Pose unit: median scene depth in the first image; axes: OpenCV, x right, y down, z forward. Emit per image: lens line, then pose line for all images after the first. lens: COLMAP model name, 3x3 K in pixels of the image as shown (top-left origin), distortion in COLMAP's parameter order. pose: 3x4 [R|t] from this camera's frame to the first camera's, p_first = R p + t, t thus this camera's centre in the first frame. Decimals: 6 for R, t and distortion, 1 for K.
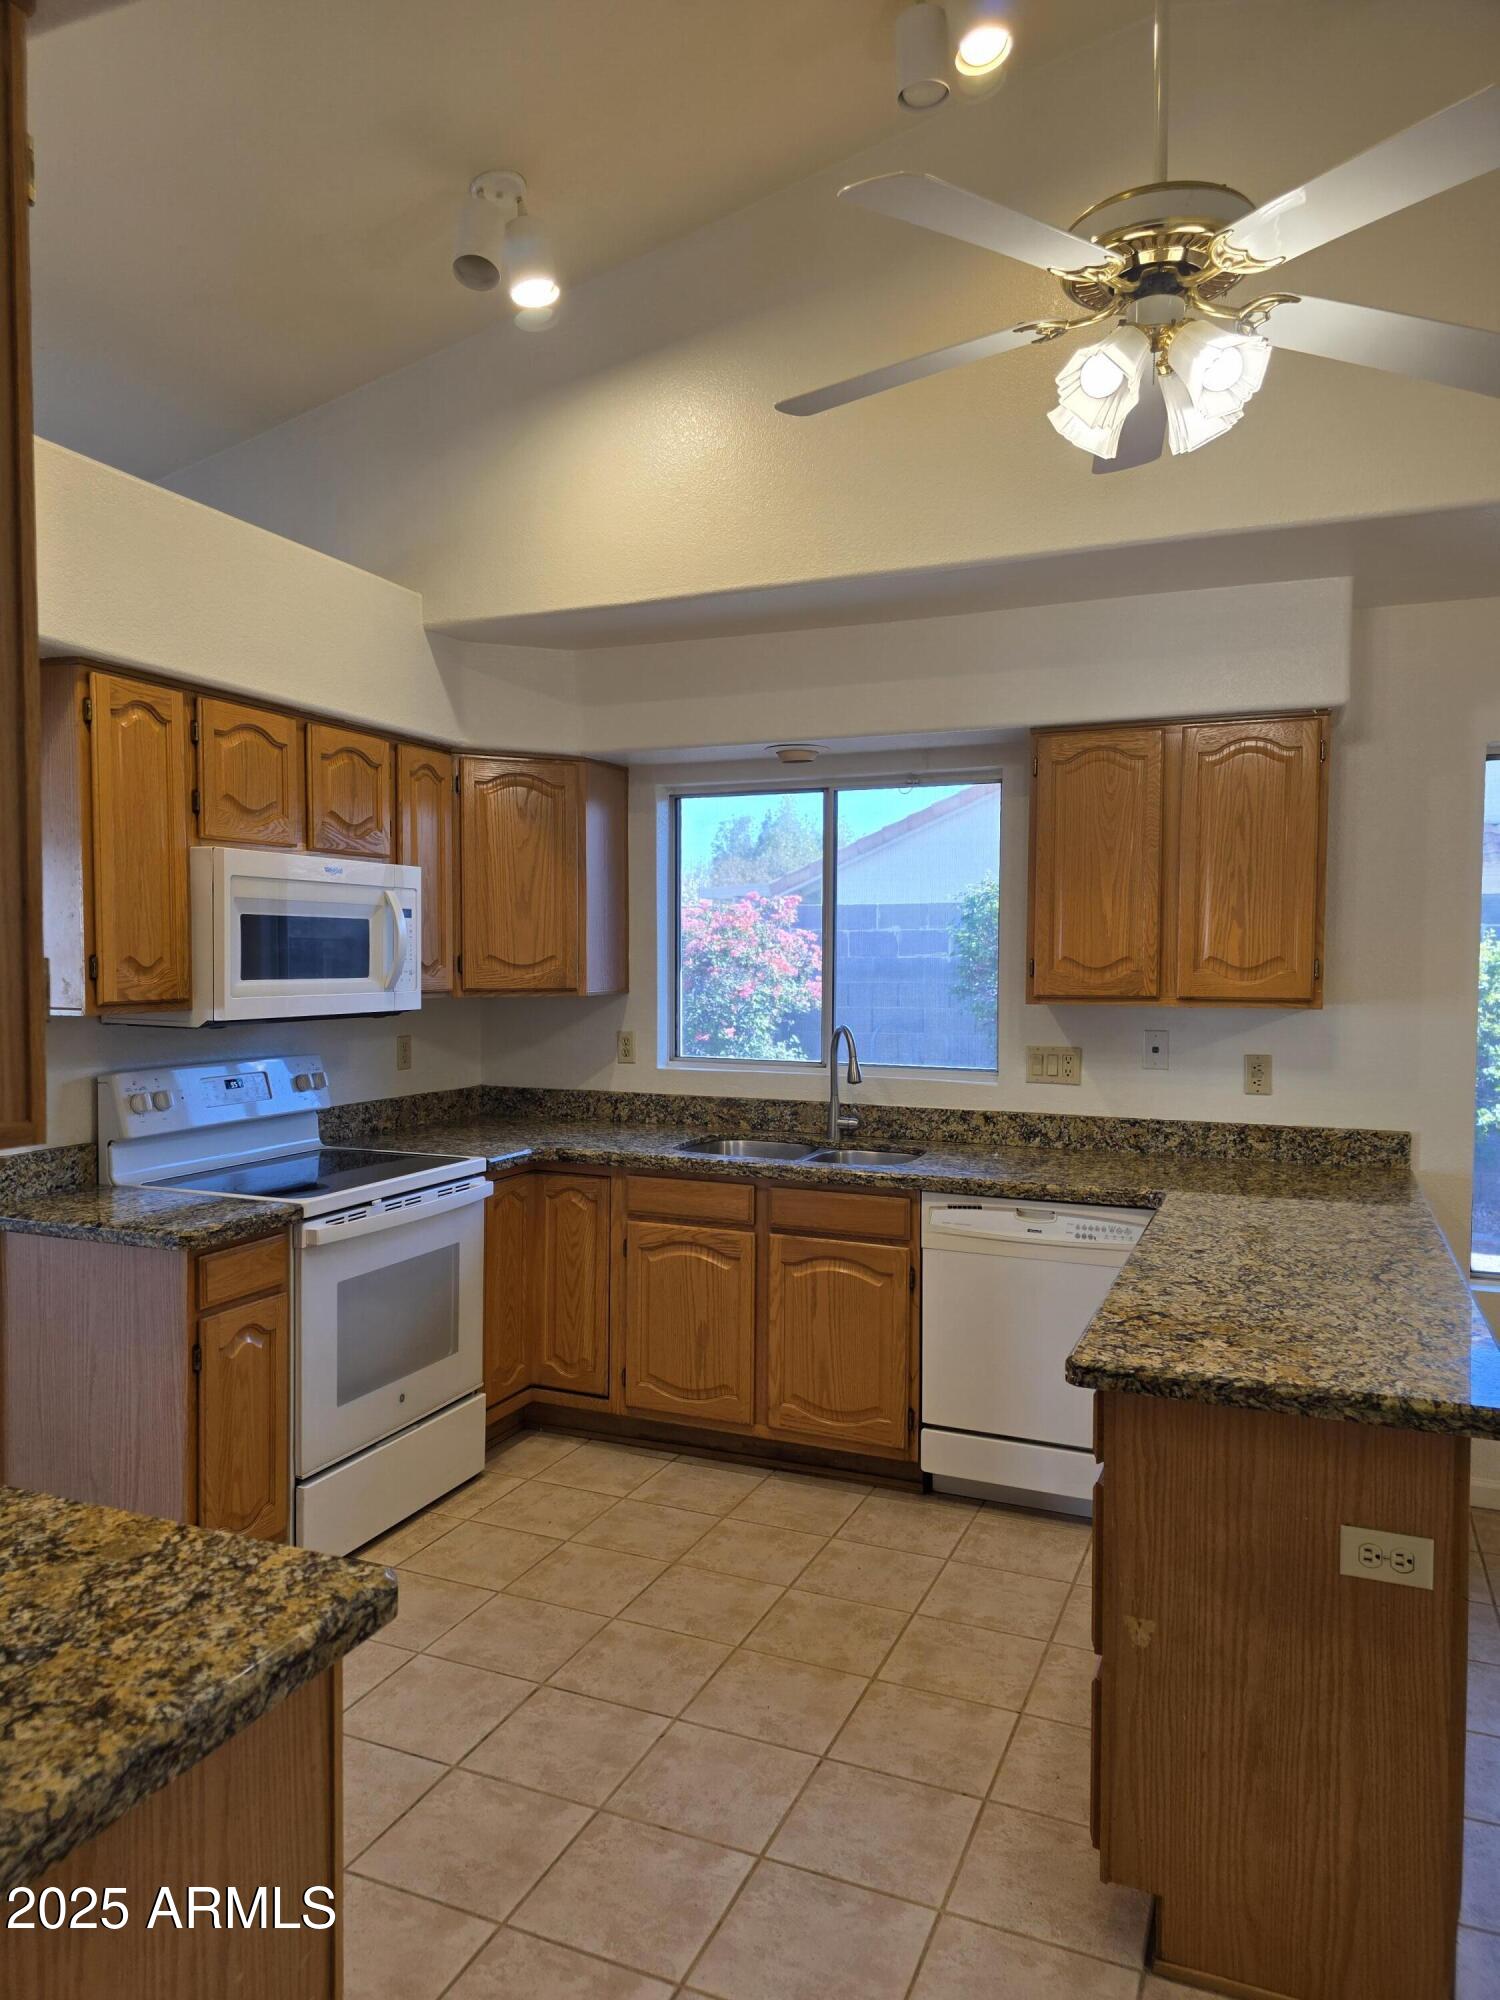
lens RADIAL K [[1342.9, 0, 732.5], [0, 1342.9, 1008.4], [0, 0, 1]] dist [0.064362, -0.048593]
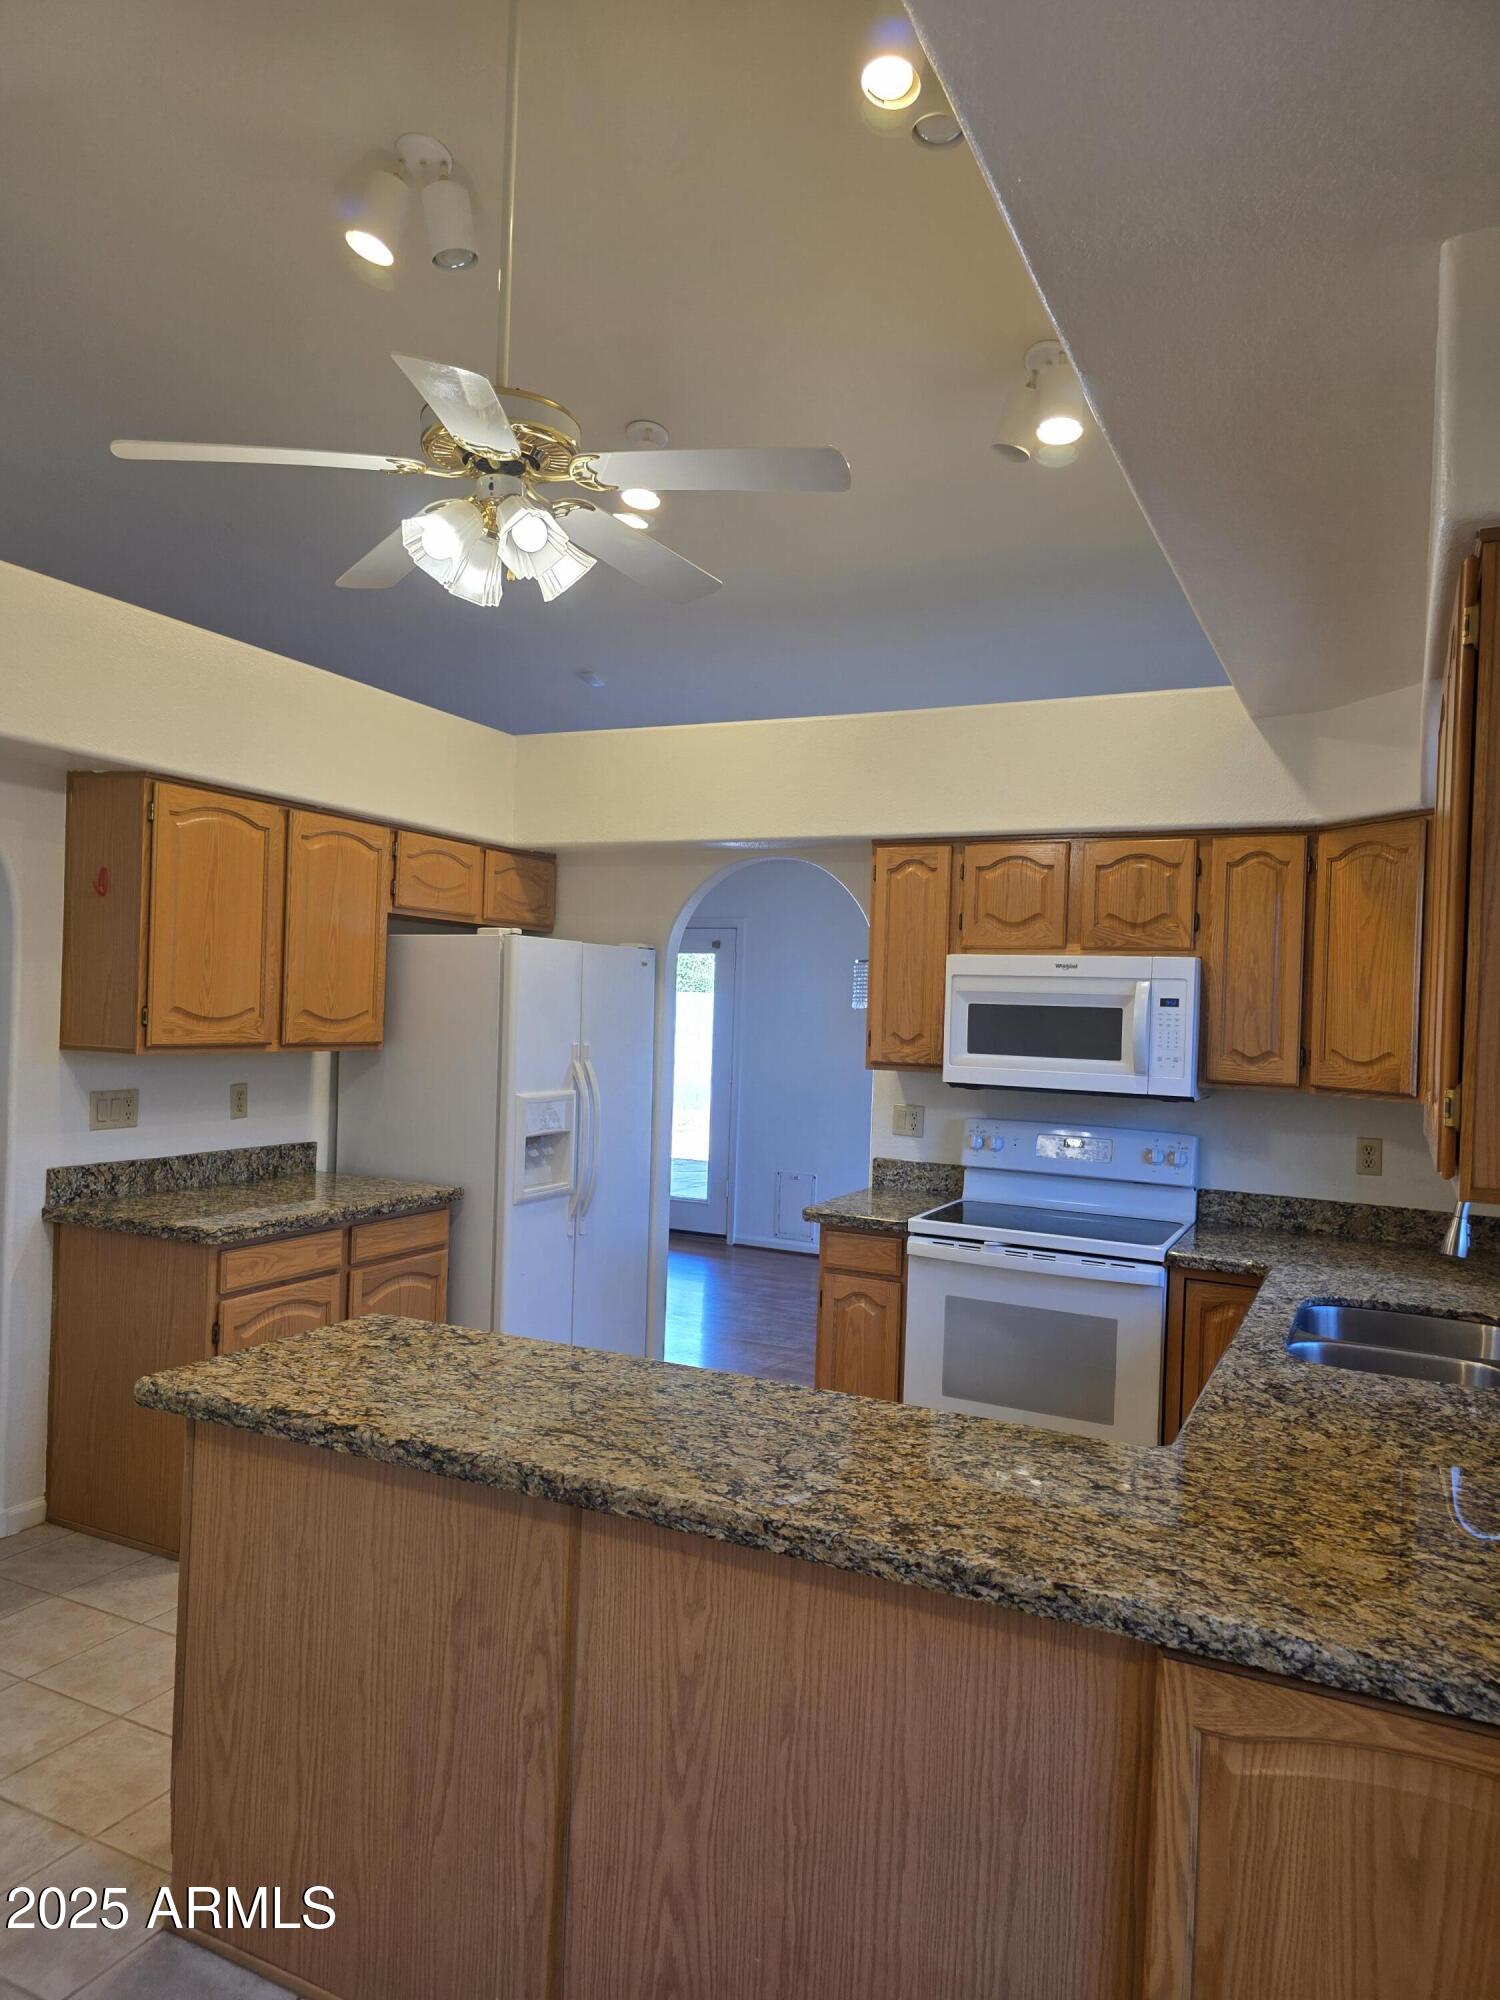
lens RADIAL K [[1342.9, 0, 732.5], [0, 1342.9, 1008.4], [0, 0, 1]] dist [0.064362, -0.048593]
pose [[-0.063847, -0.005004, -0.997947, 1.546229], [-0.075515, 0.997145, -0.000168, -0.075578], [0.995099, 0.075349, -0.064043, 1.373073]]
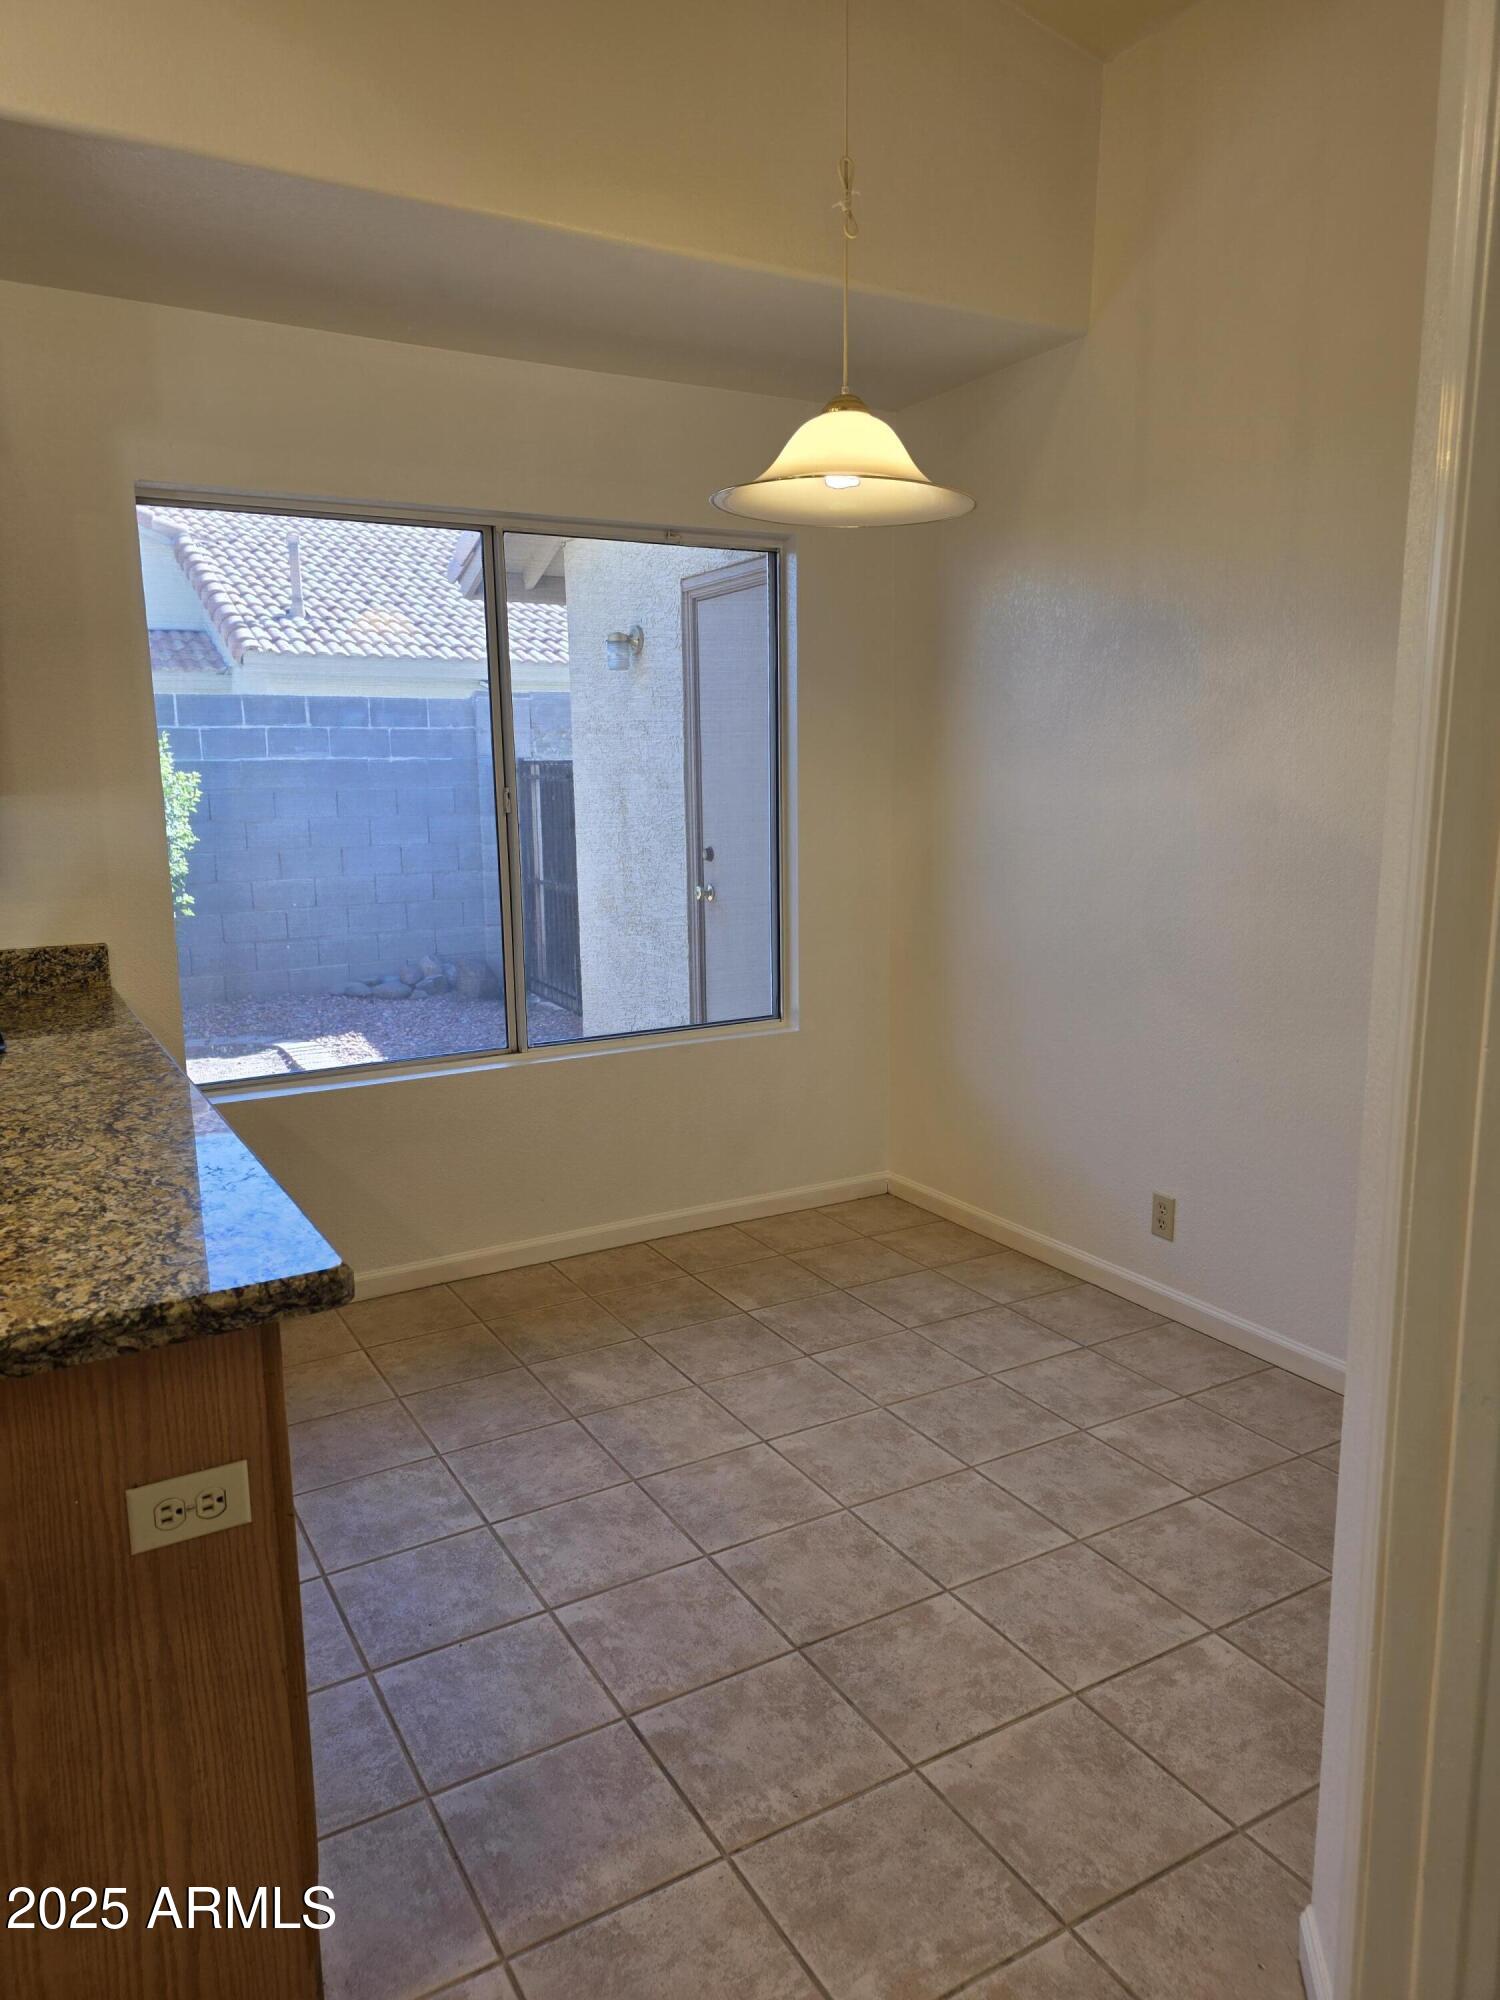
lens RADIAL K [[1342.9, 0, 732.5], [0, 1342.9, 1008.4], [0, 0, 1]] dist [0.064362, -0.048593]
pose [[0.603623, -0.156739, 0.781711, 0.108965], [0.051593, 0.986109, 0.157883, 0.030429], [-0.795599, -0.054971, 0.603324, 0.302767]]
